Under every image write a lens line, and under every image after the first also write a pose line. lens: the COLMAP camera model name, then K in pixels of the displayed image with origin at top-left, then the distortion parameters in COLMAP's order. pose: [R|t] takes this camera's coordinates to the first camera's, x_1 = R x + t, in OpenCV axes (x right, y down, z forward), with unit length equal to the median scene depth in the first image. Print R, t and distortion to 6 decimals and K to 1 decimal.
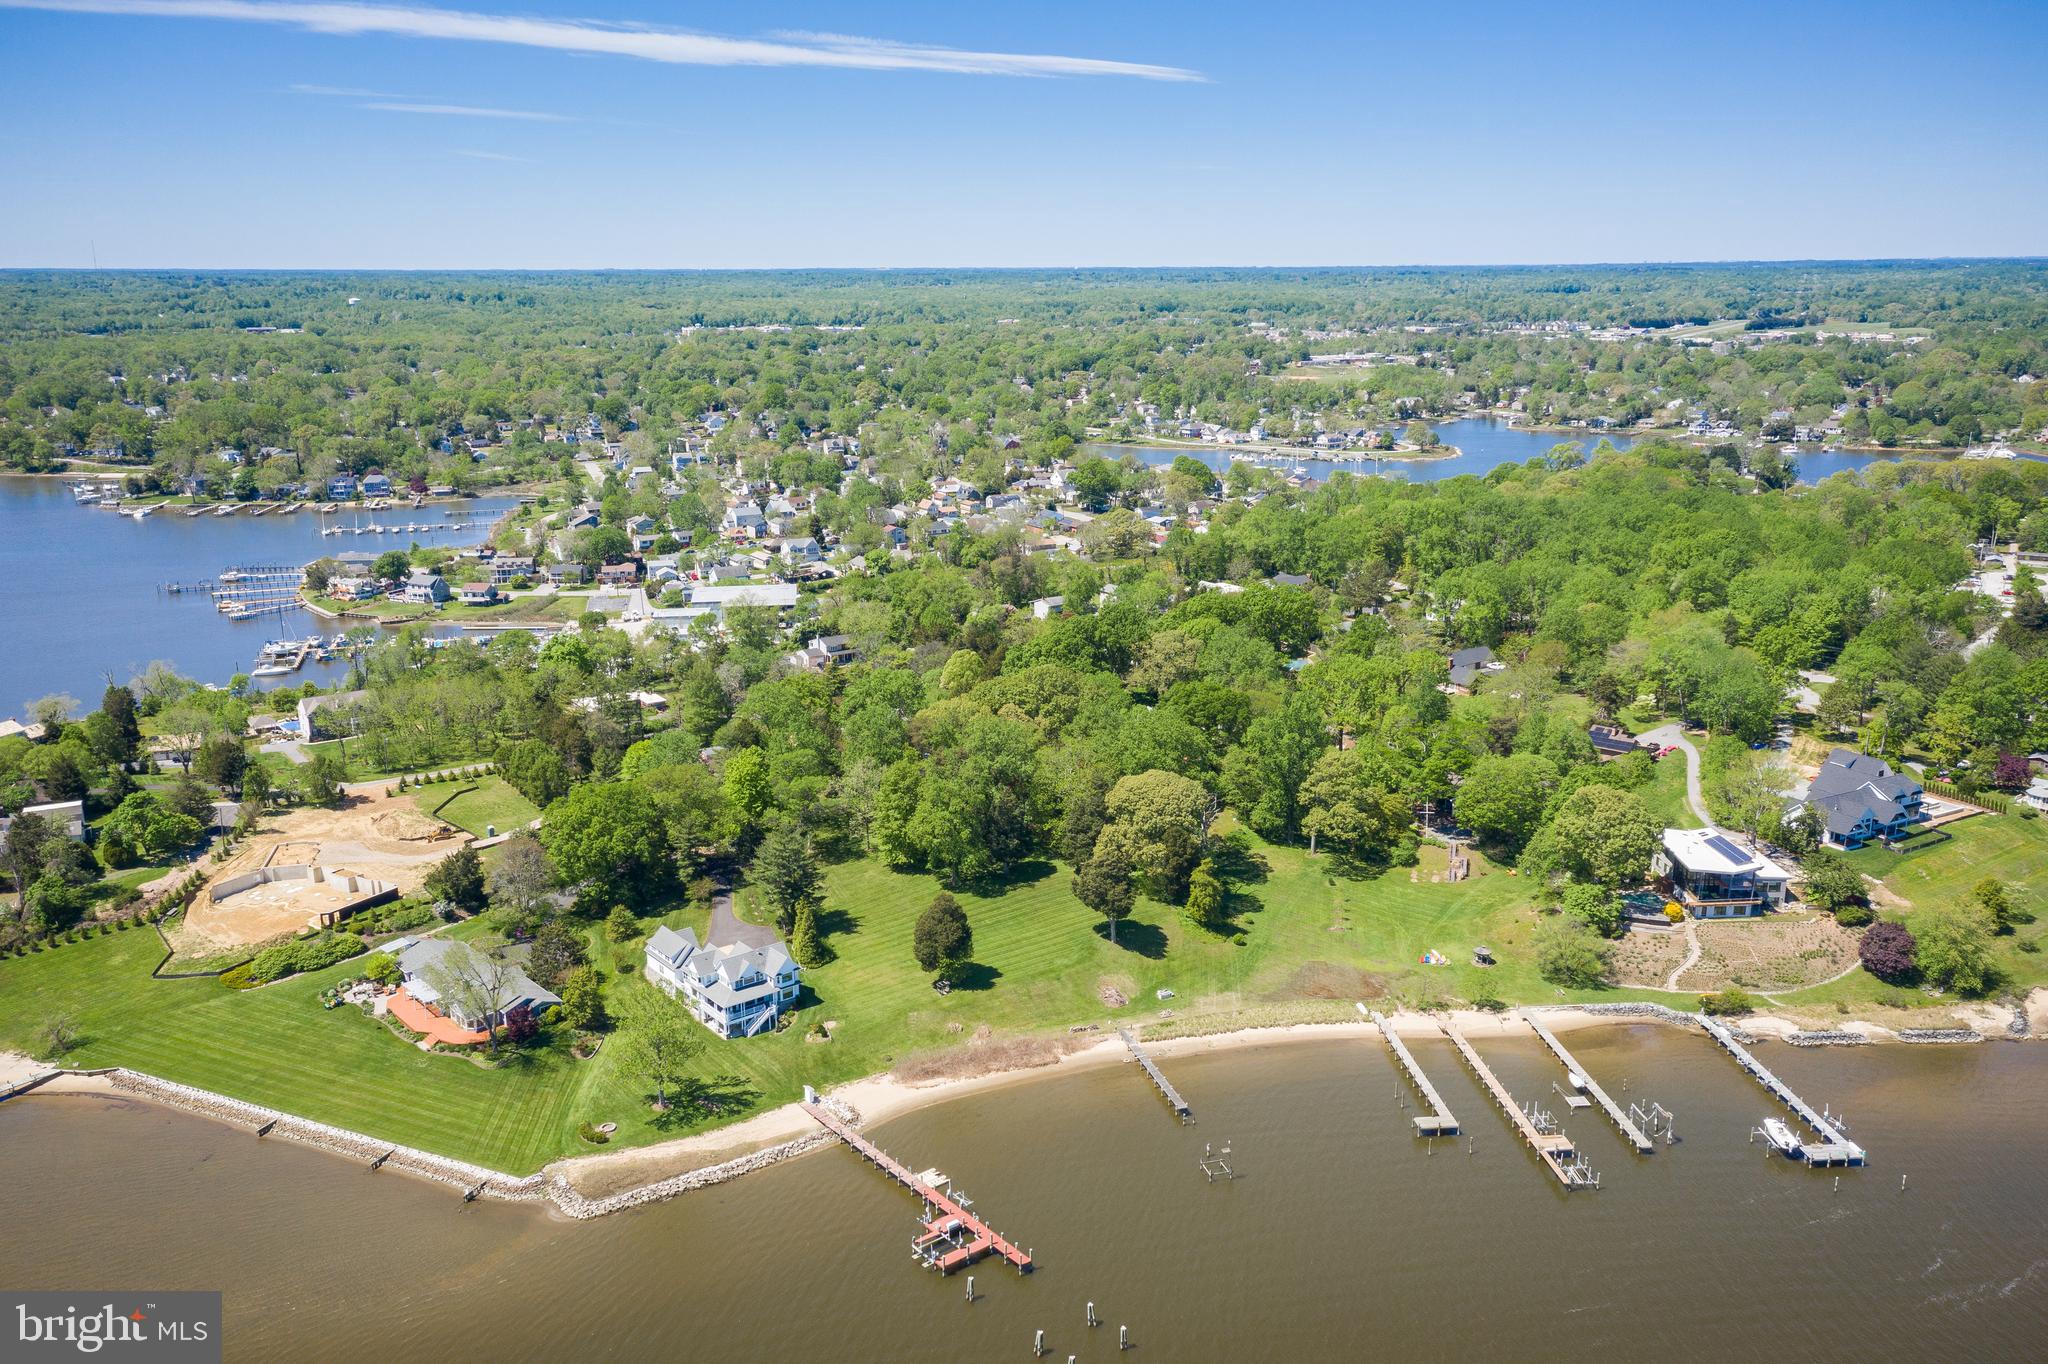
lens RADIAL K [[1622.5, 0, 1022.4], [0, 1622.5, 686.9], [0, 0, 1]] dist [0.009484, 0.018860]
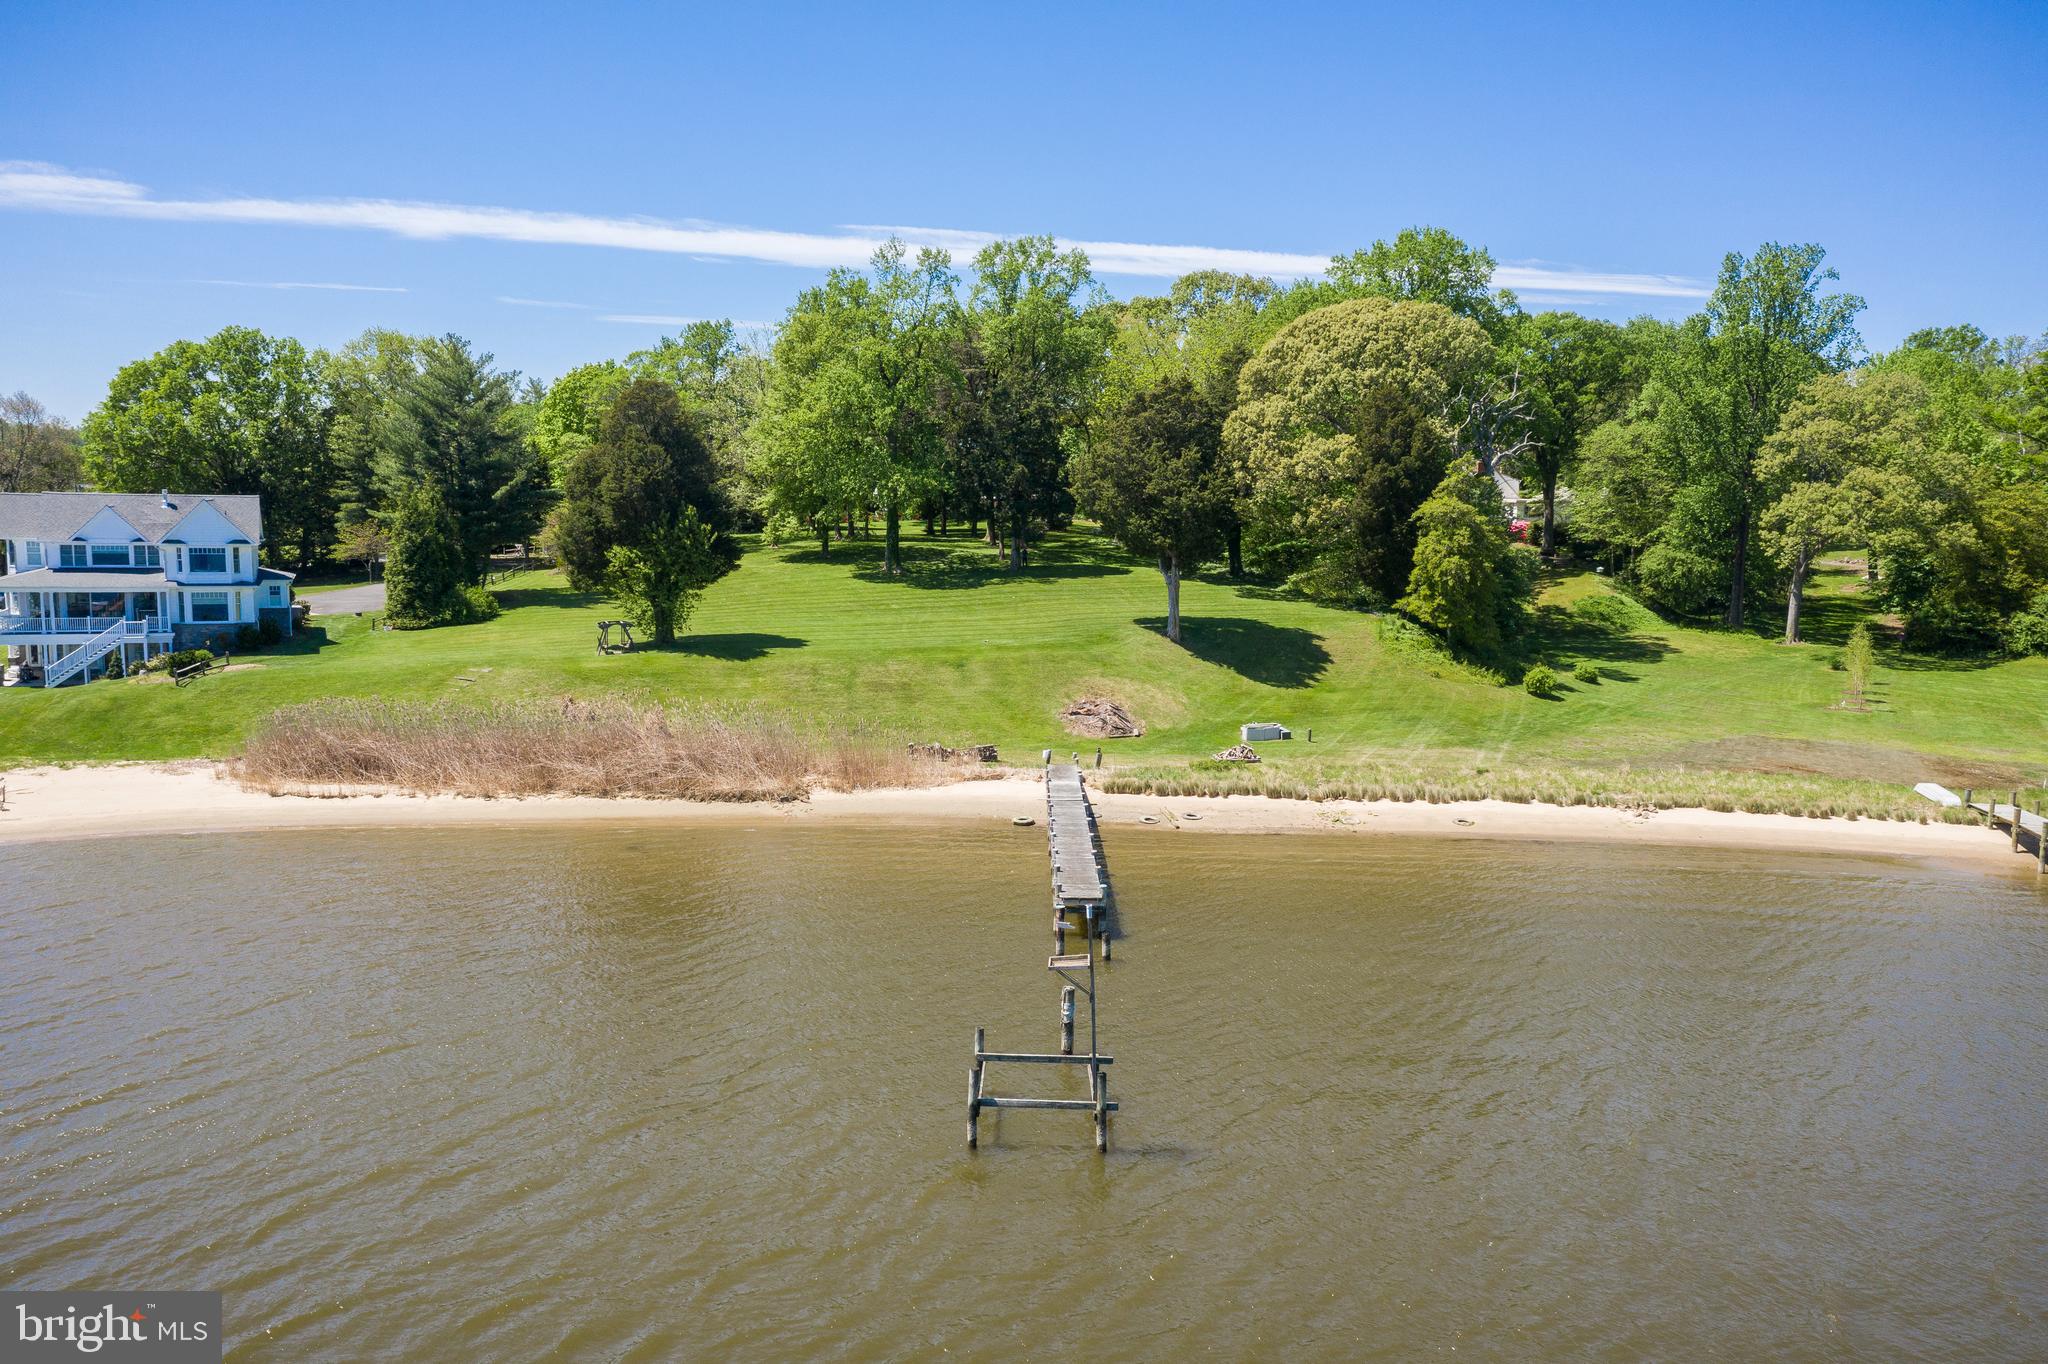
lens RADIAL K [[1622.5, 0, 1029.5], [0, 1622.5, 681.7], [0, 0, 1]] dist [0.009484, 0.018860]
pose [[0.958371, 0.056661, -0.279849, 0.124385], [-0.095874, 0.987067, -0.128477, 0.209855], [0.268950, 0.149959, 0.951409, 0.626674]]
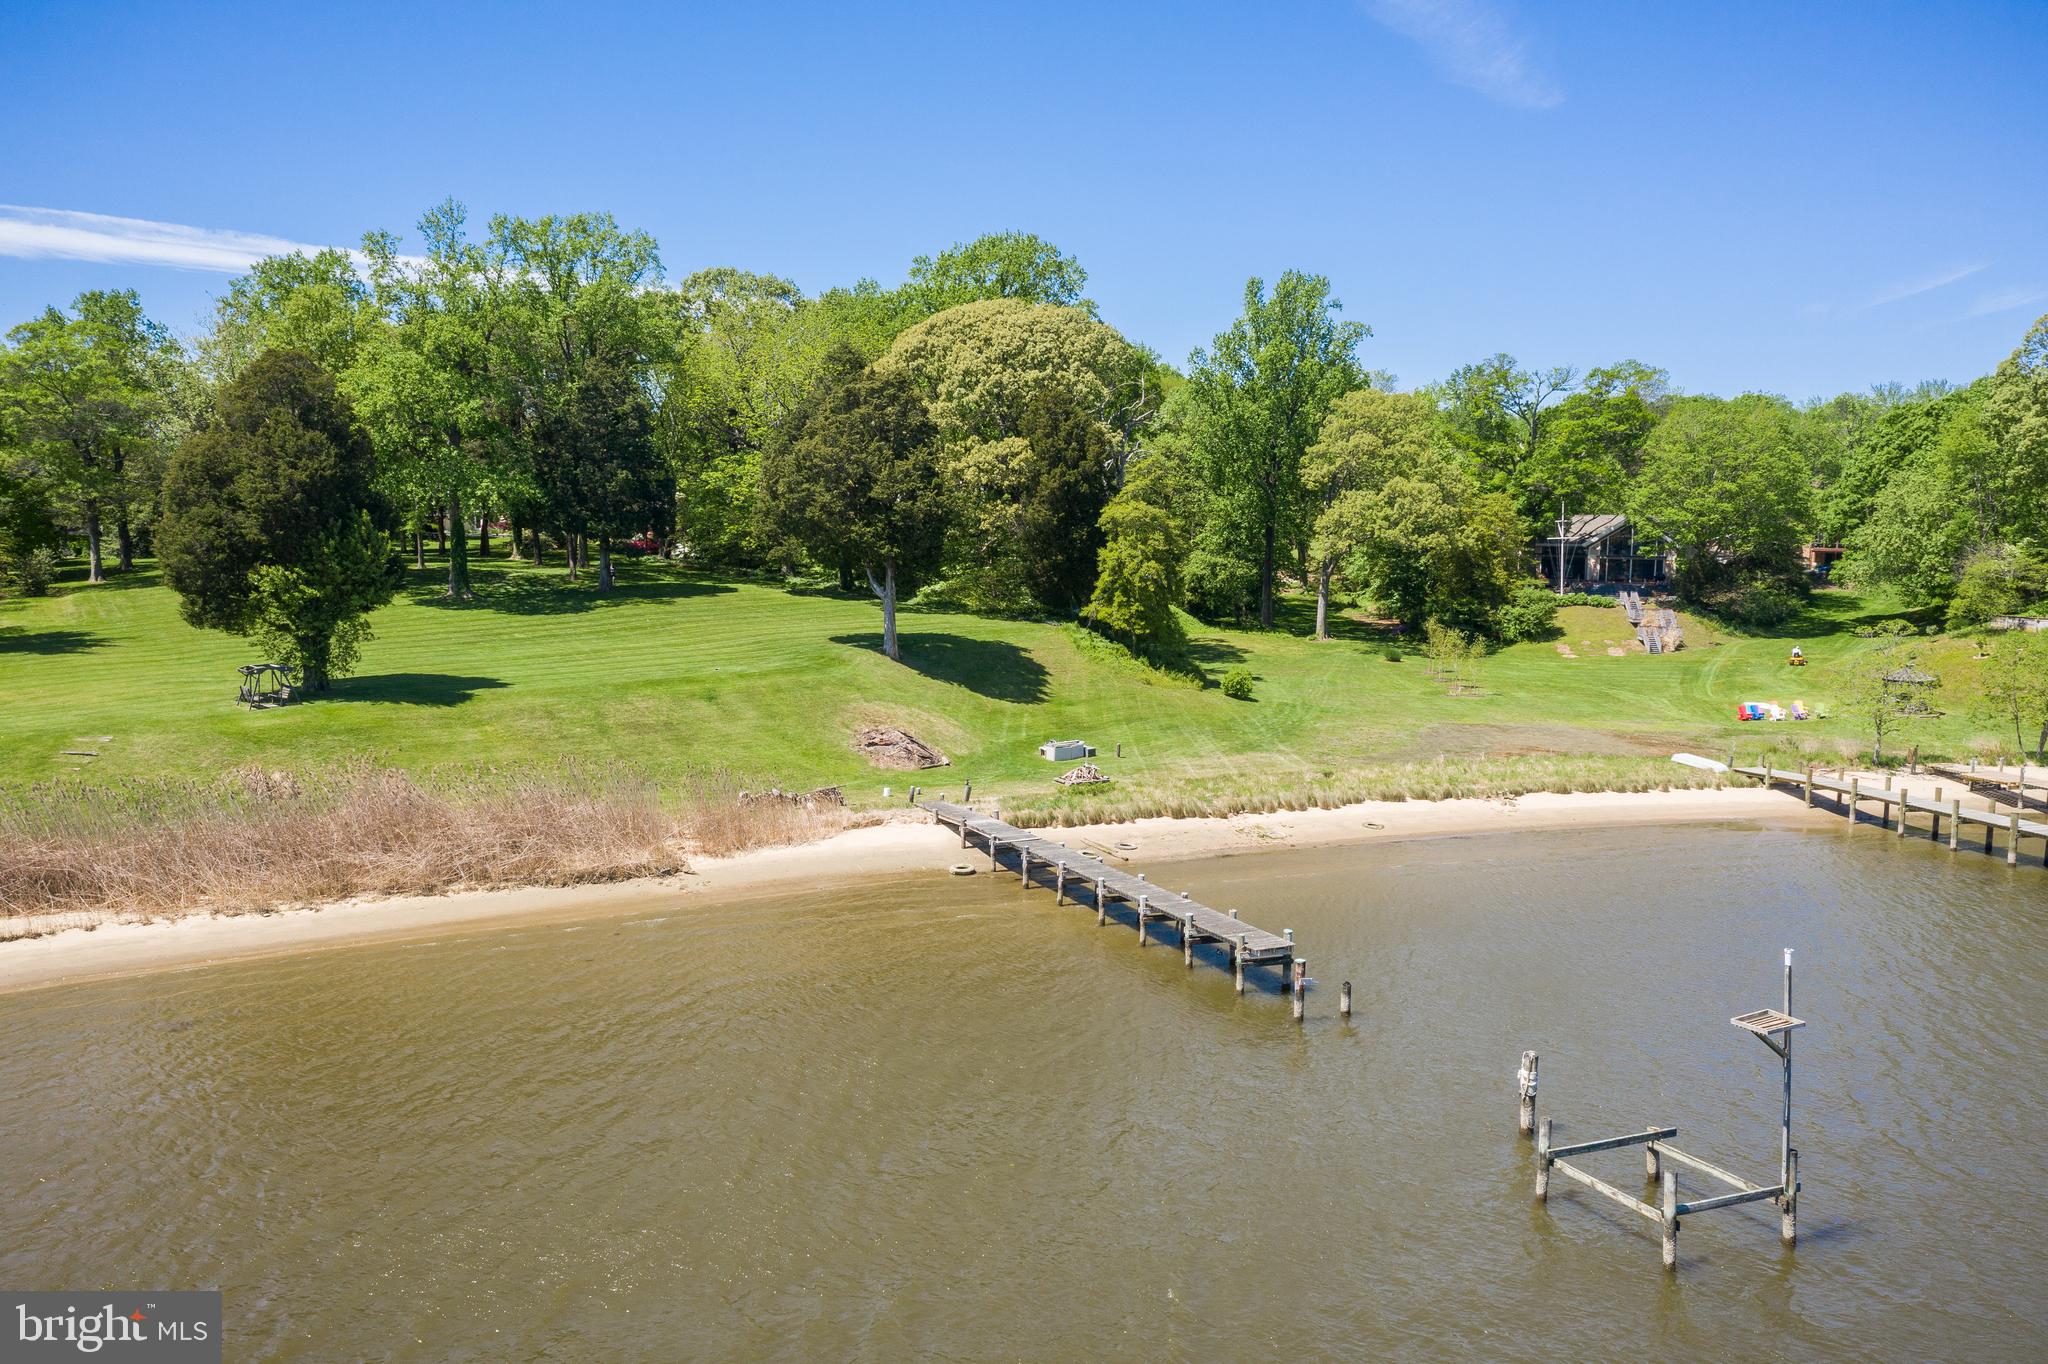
lens RADIAL K [[1622.5, 0, 1022.6], [0, 1622.5, 681.5], [0, 0, 1]] dist [0.009484, 0.018860]
pose [[0.987668, 0.000943, 0.156558, 0.029914], [0.024186, 0.987058, -0.158531, 0.208679], [-0.154681, 0.160363, 0.974863, 0.652610]]
